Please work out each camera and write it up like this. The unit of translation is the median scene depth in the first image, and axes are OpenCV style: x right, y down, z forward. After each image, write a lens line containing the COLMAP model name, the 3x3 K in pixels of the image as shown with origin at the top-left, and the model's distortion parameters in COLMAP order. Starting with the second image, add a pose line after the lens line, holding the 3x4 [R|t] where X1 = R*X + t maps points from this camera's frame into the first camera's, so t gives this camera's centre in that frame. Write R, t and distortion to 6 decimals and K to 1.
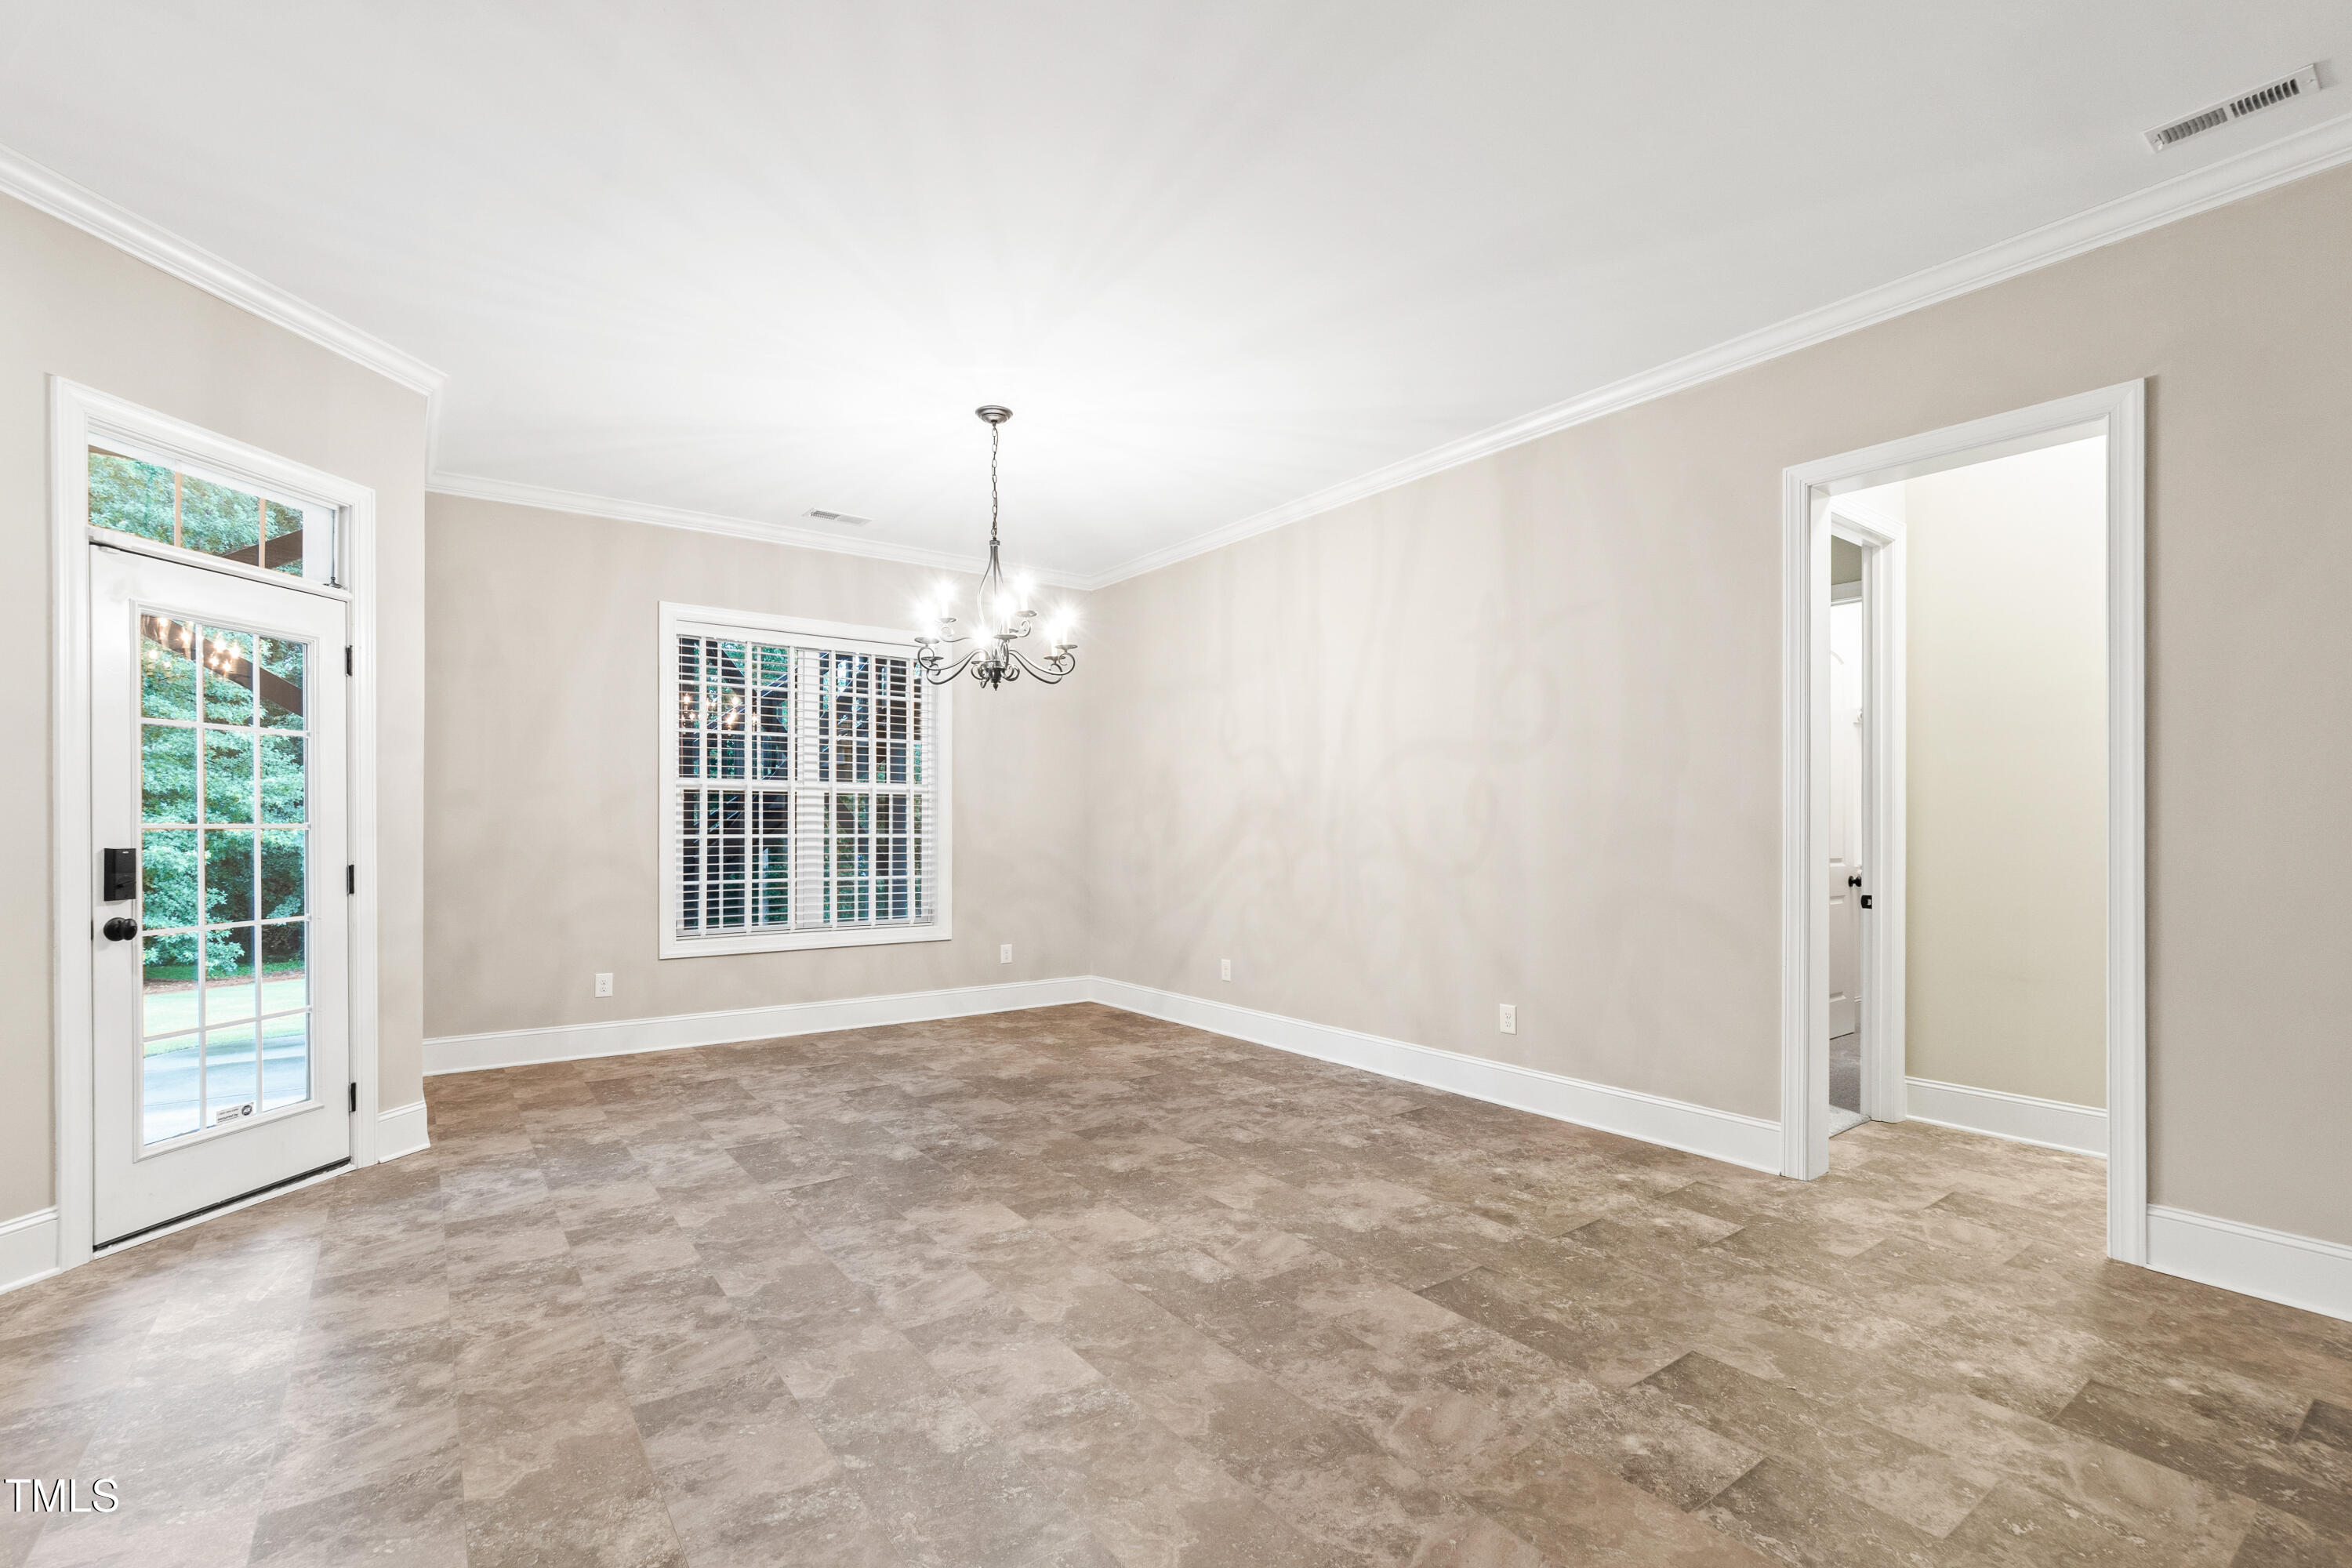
lens RADIAL K [[1038.8, 0, 1176.1], [0, 1038.8, 808.4], [0, 0, 1]] dist [-0.000207, -0.000275]
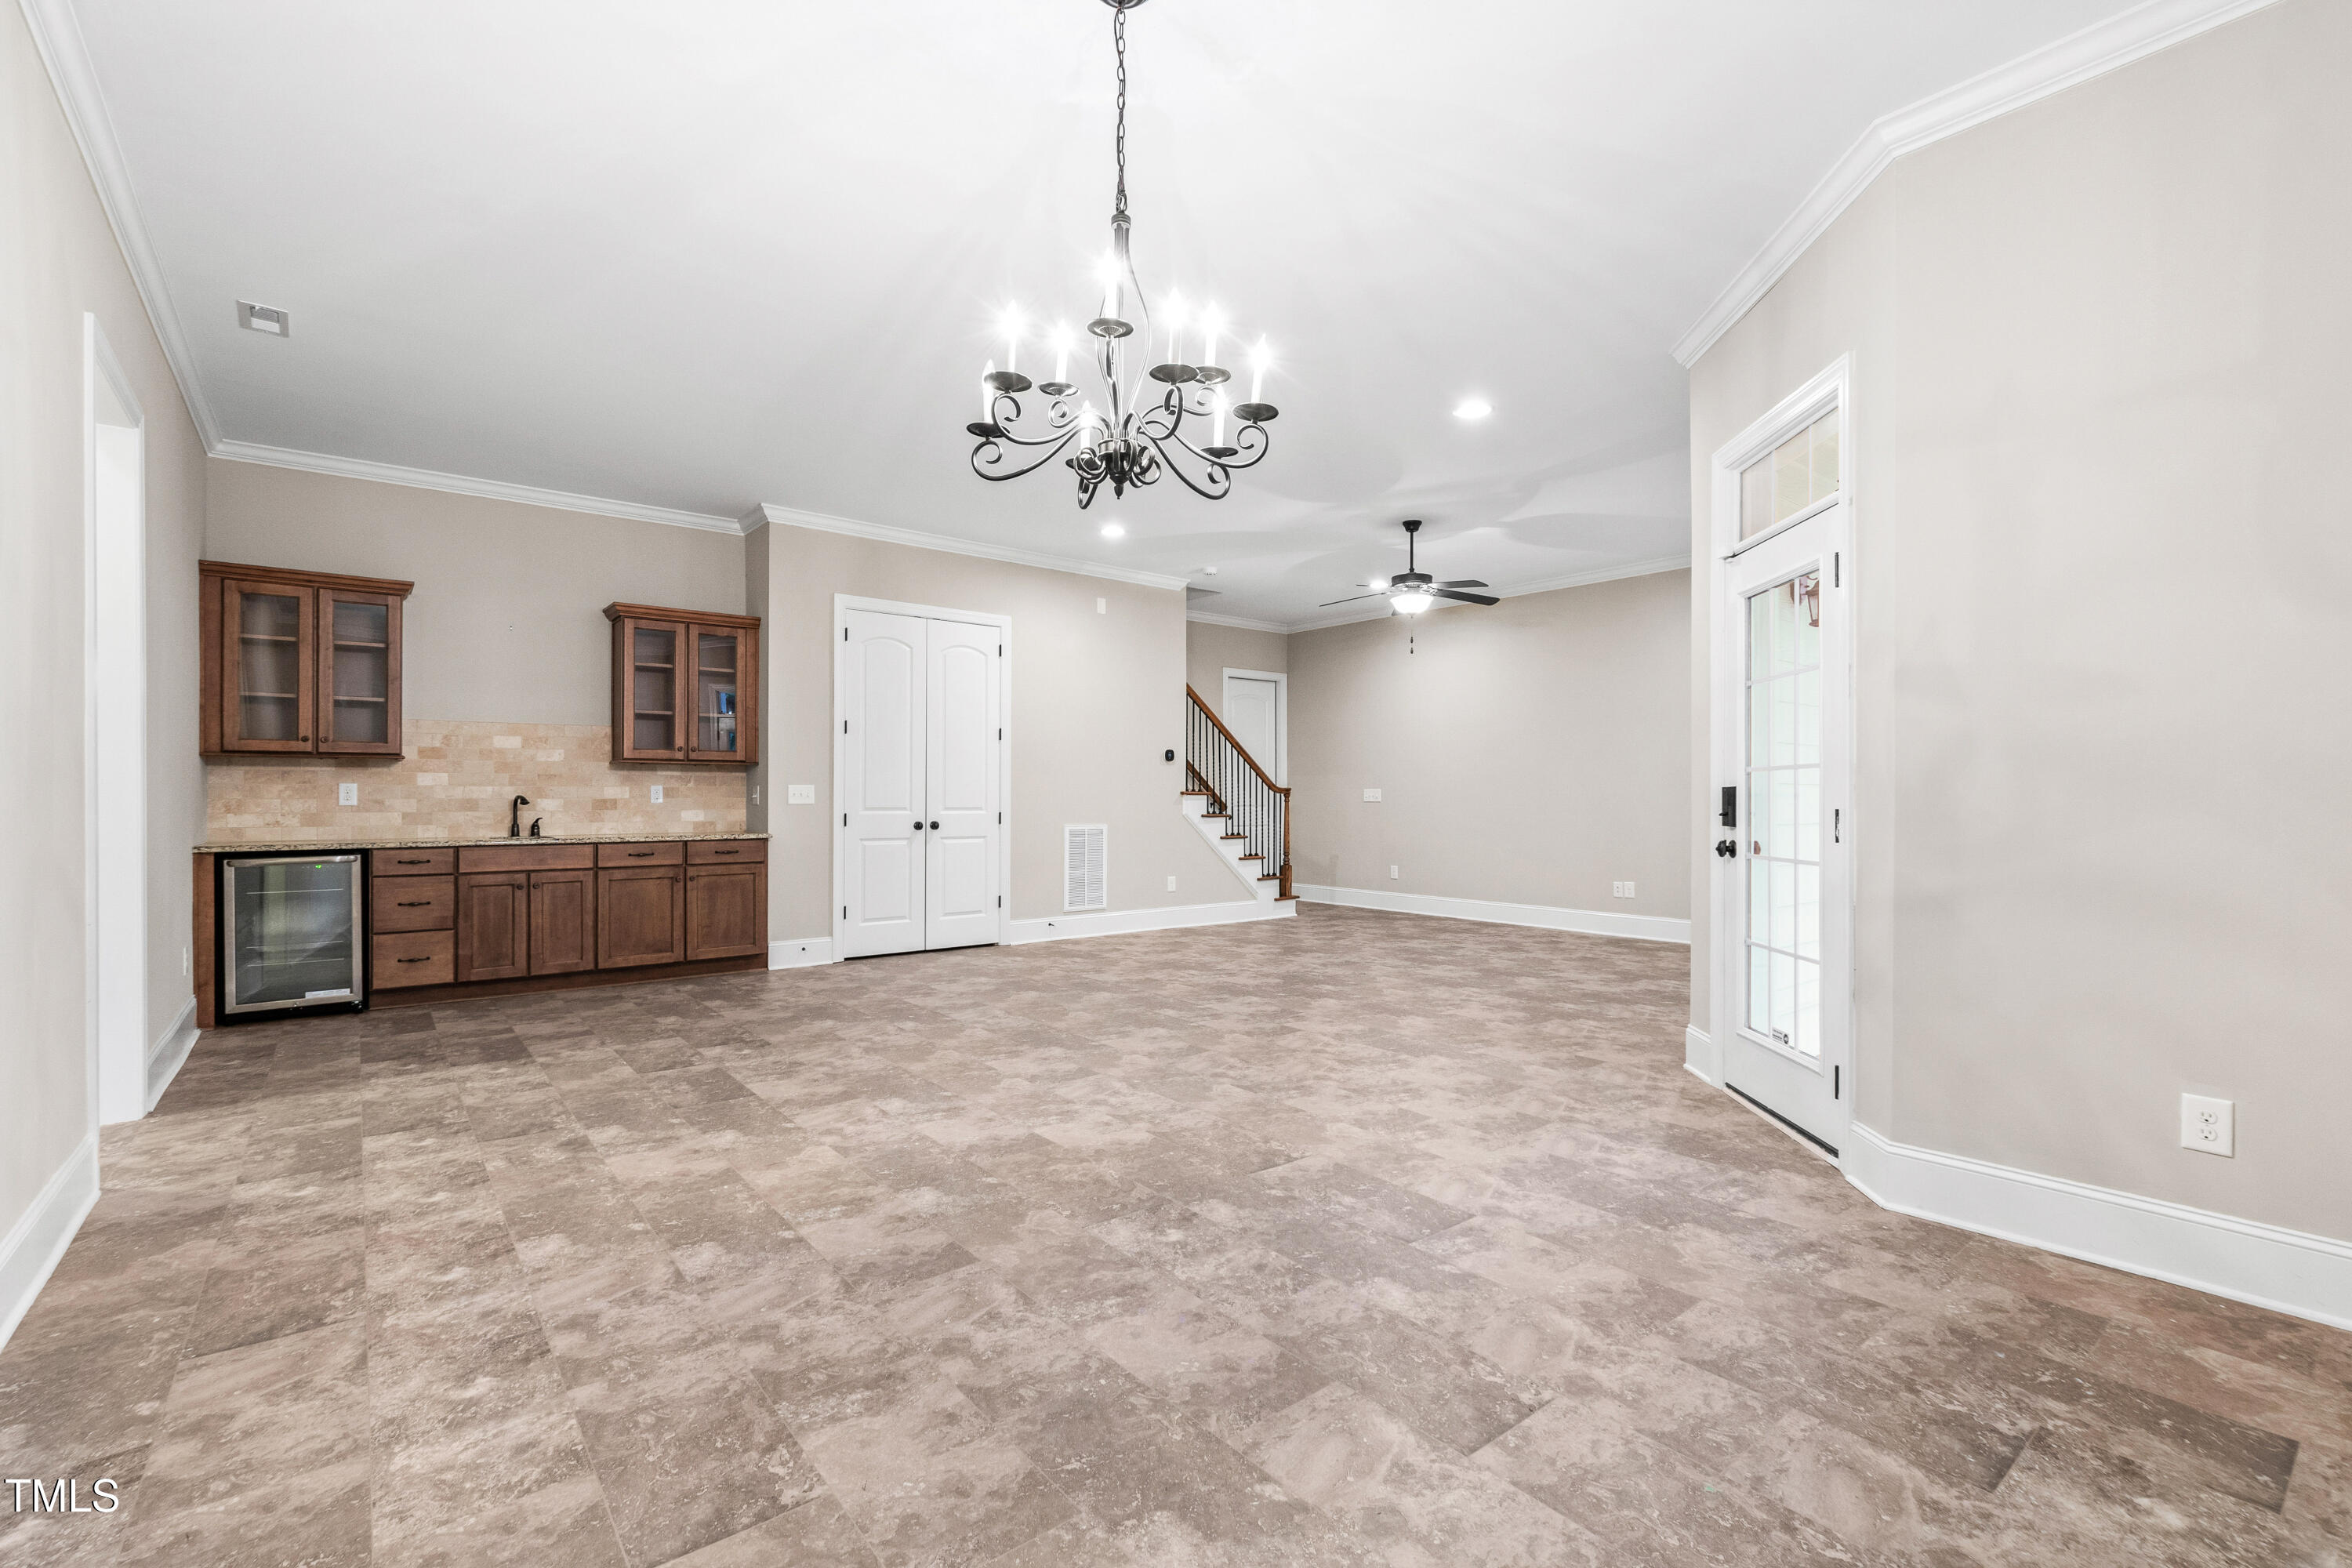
lens RADIAL K [[1038.8, 0, 1176.1], [0, 1038.8, 808.4], [0, 0, 1]] dist [-0.000207, -0.000275]
pose [[-0.999130, -0.000387, -0.041693, -0.220503], [-0.000184, 0.999988, -0.004875, 0.059297], [0.041694, -0.004863, -0.999119, 1.868673]]
